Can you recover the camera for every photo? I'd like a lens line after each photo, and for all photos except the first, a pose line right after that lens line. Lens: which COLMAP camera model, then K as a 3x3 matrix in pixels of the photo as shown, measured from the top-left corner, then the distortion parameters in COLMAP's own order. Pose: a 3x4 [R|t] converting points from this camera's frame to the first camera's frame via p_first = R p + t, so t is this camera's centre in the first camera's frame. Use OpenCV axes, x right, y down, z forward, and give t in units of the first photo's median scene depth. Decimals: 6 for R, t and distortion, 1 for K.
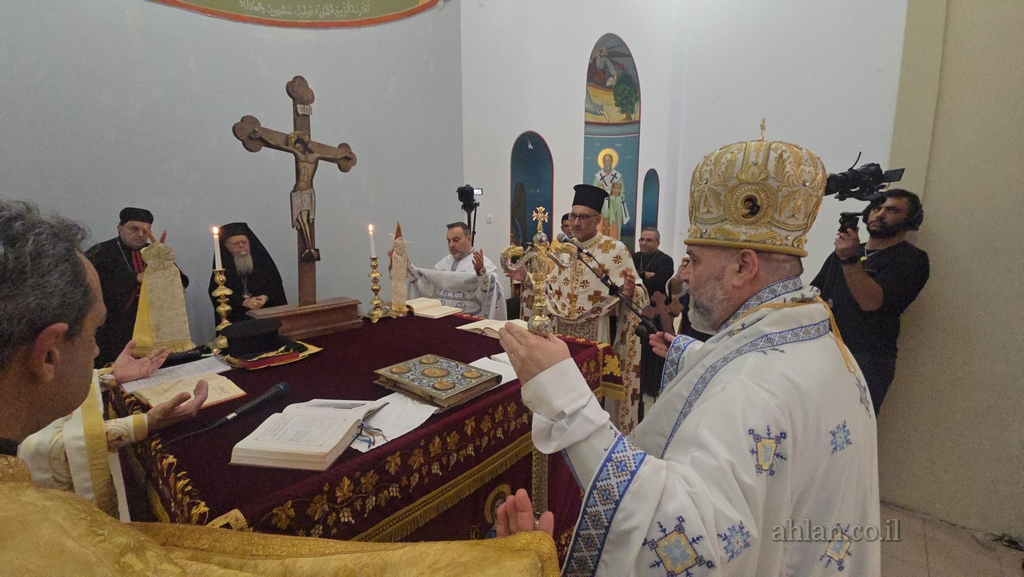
lens RADIAL K [[415.7, 0, 508.5], [0, 415.7, 289.4], [0, 0, 1]] dist [0.012821, -0.010512]
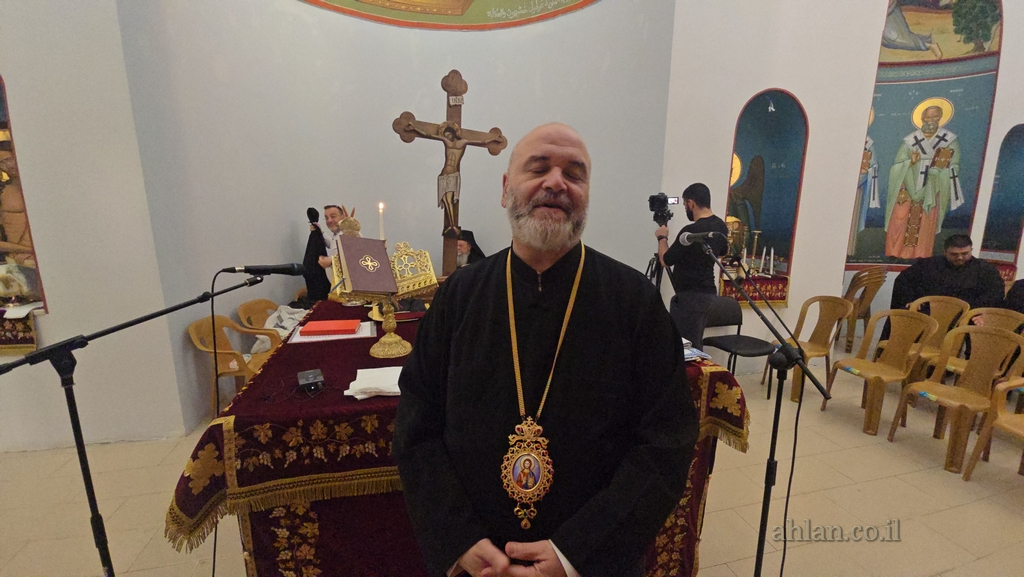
lens RADIAL K [[415.7, 0, 508.5], [0, 415.7, 289.4], [0, 0, 1]] dist [0.012821, -0.010512]
pose [[0.819620, 0.122636, -0.559627, 0.305195], [-0.099746, 0.992448, 0.071399, -0.023404], [0.564157, -0.002699, 0.825663, 0.157942]]
